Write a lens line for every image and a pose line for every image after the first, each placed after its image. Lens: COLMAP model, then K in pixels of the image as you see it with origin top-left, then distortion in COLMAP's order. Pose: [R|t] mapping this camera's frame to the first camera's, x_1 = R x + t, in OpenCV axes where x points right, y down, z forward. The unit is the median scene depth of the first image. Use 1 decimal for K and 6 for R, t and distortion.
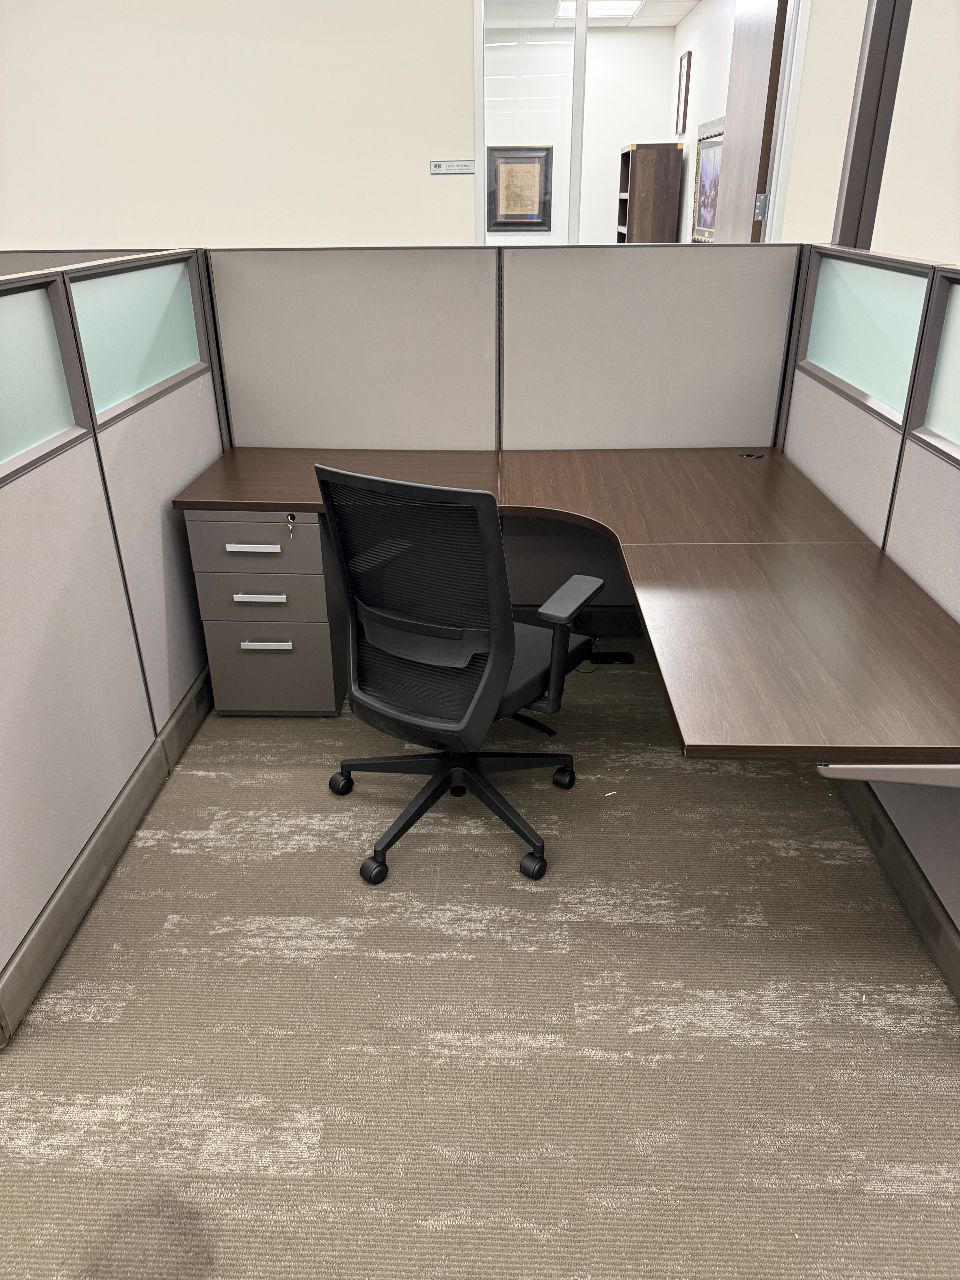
lens RADIAL K [[906.0, 0, 480.0], [0, 906.0, 640.0], [0, 0, 1]] dist [0.005326, -0.001179]
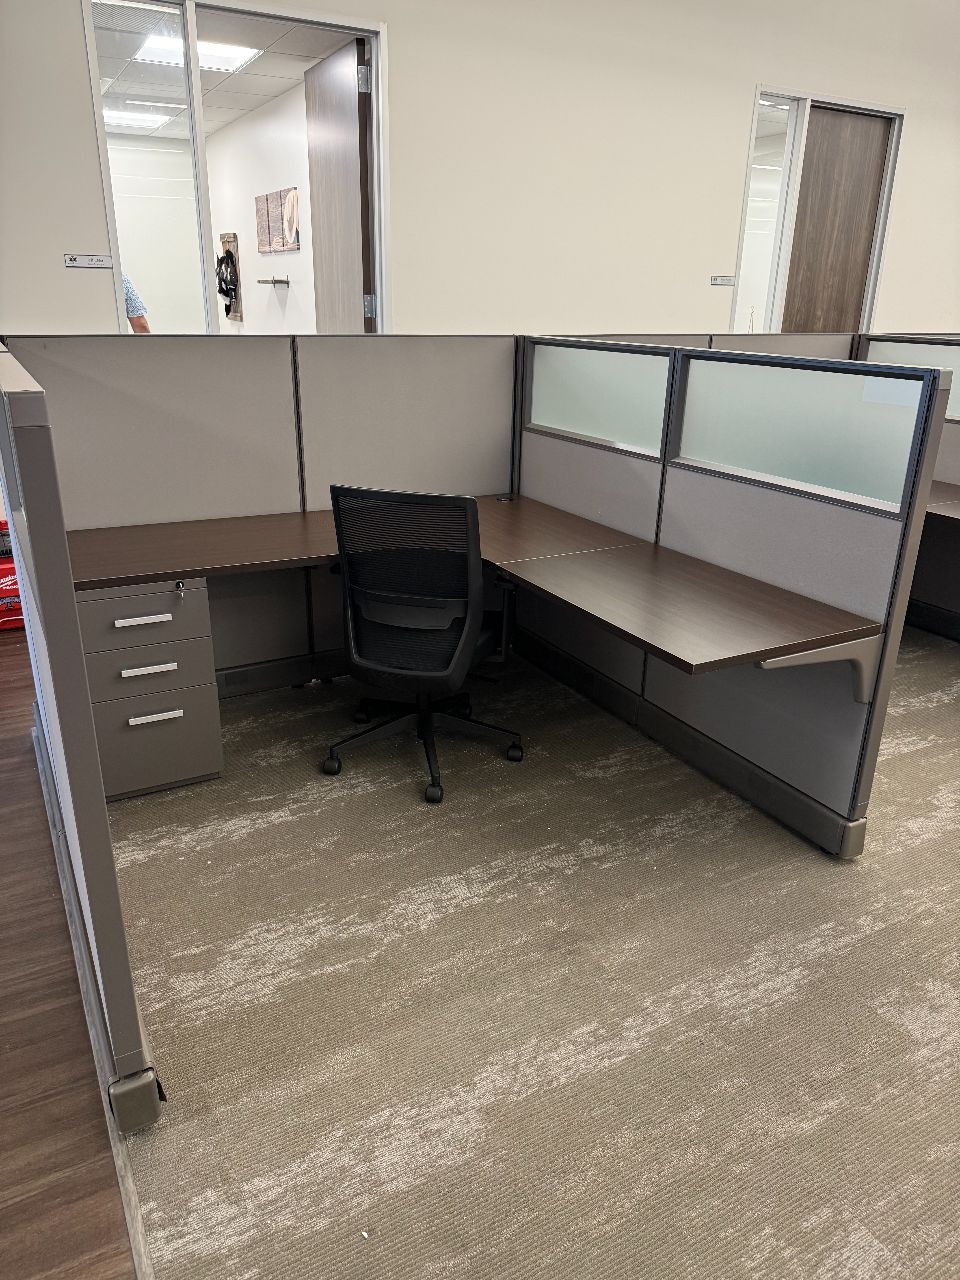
lens RADIAL K [[910.8, 0, 480.0], [0, 910.8, 640.0], [0, 0, 1]] dist [0.000728, -0.008350]
pose [[0.854233, -0.156426, 0.495800, -0.528758], [0.202286, 0.978517, -0.039802, 0.044114], [-0.478923, 0.134294, 0.867524, -0.066885]]
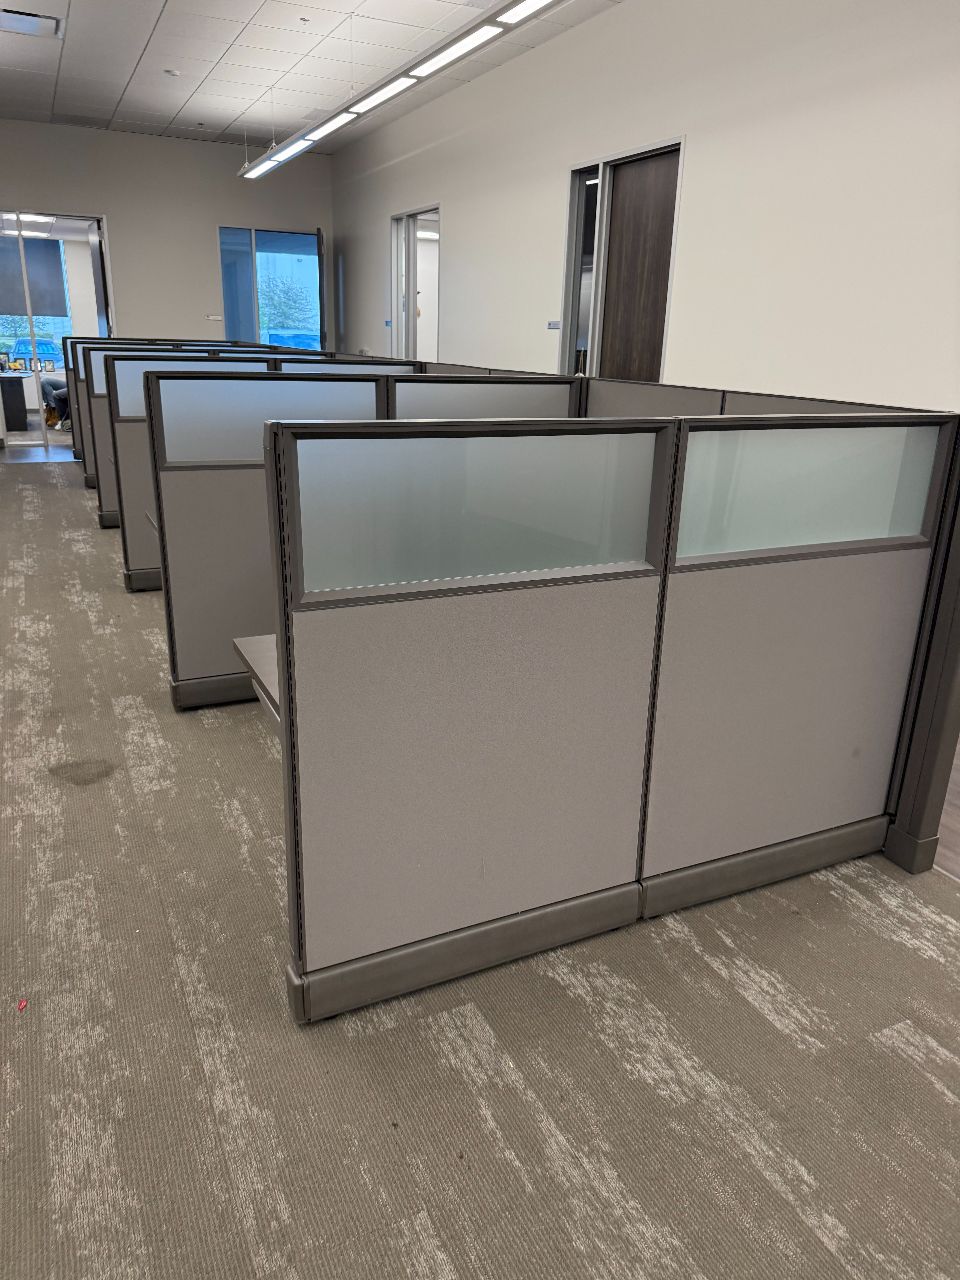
lens RADIAL K [[910.8, 0, 480.0], [0, 910.8, 640.0], [0, 0, 1]] dist [0.000728, -0.008350]
pose [[0.478290, 0.302260, -0.824547, 1.227231], [-0.438660, 0.895612, 0.073860, -0.123012], [0.760799, 0.326369, 0.560953, 0.268201]]
